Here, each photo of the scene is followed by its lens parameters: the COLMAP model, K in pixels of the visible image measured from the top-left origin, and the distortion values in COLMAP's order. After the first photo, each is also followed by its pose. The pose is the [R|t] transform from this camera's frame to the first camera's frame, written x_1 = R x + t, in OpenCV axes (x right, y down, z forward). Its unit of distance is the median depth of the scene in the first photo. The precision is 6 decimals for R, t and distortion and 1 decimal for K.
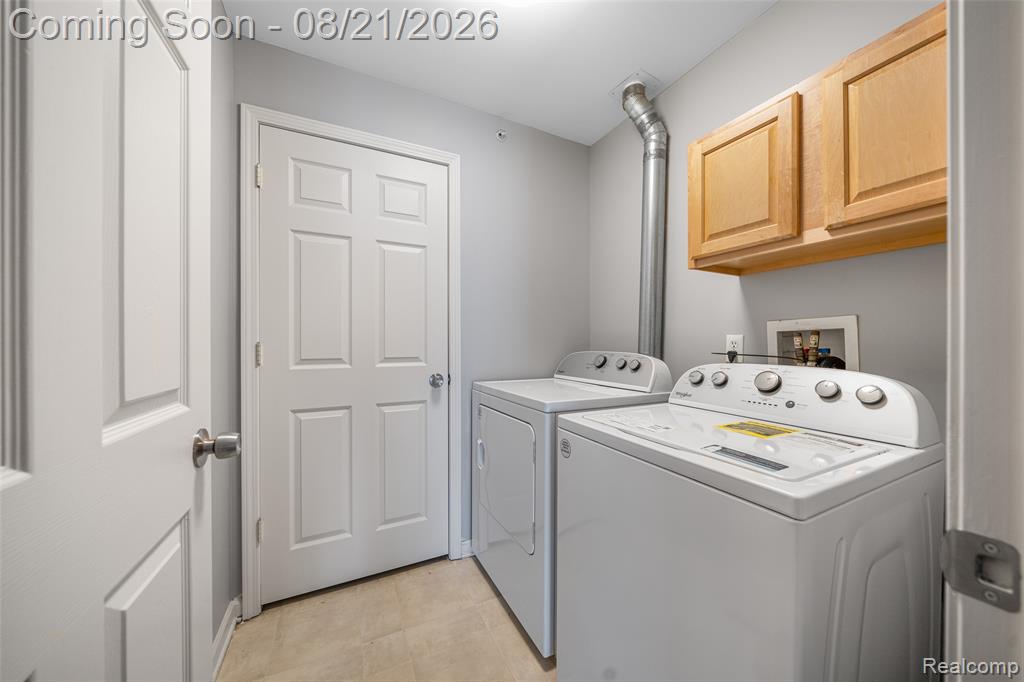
lens RADIAL K [[352.7, 0, 512.0], [0, 352.7, 341.0], [0, 0, 1]] dist [-0.007190, -0.000010]
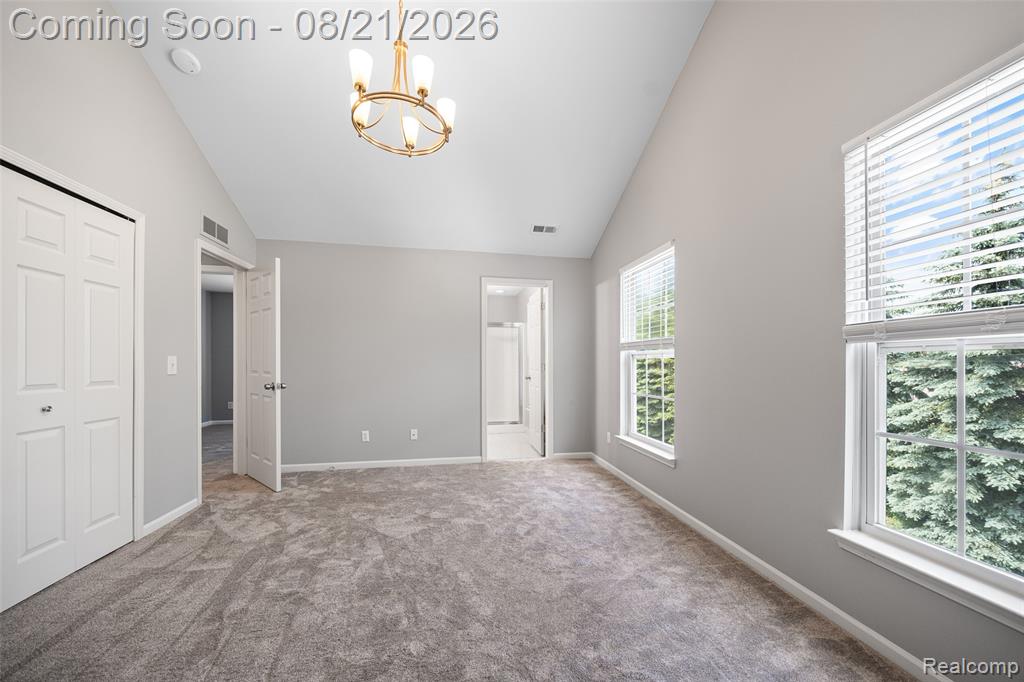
lens RADIAL K [[357.7, 0, 518.5], [0, 357.7, 362.7], [0, 0, 1]] dist [-0.008037, -0.000062]
pose [[0.279278, 0.000828, 0.960210, -1.135760], [-0.002276, 0.999997, -0.000200, -0.019065], [-0.960208, -0.002129, 0.279279, -0.705324]]
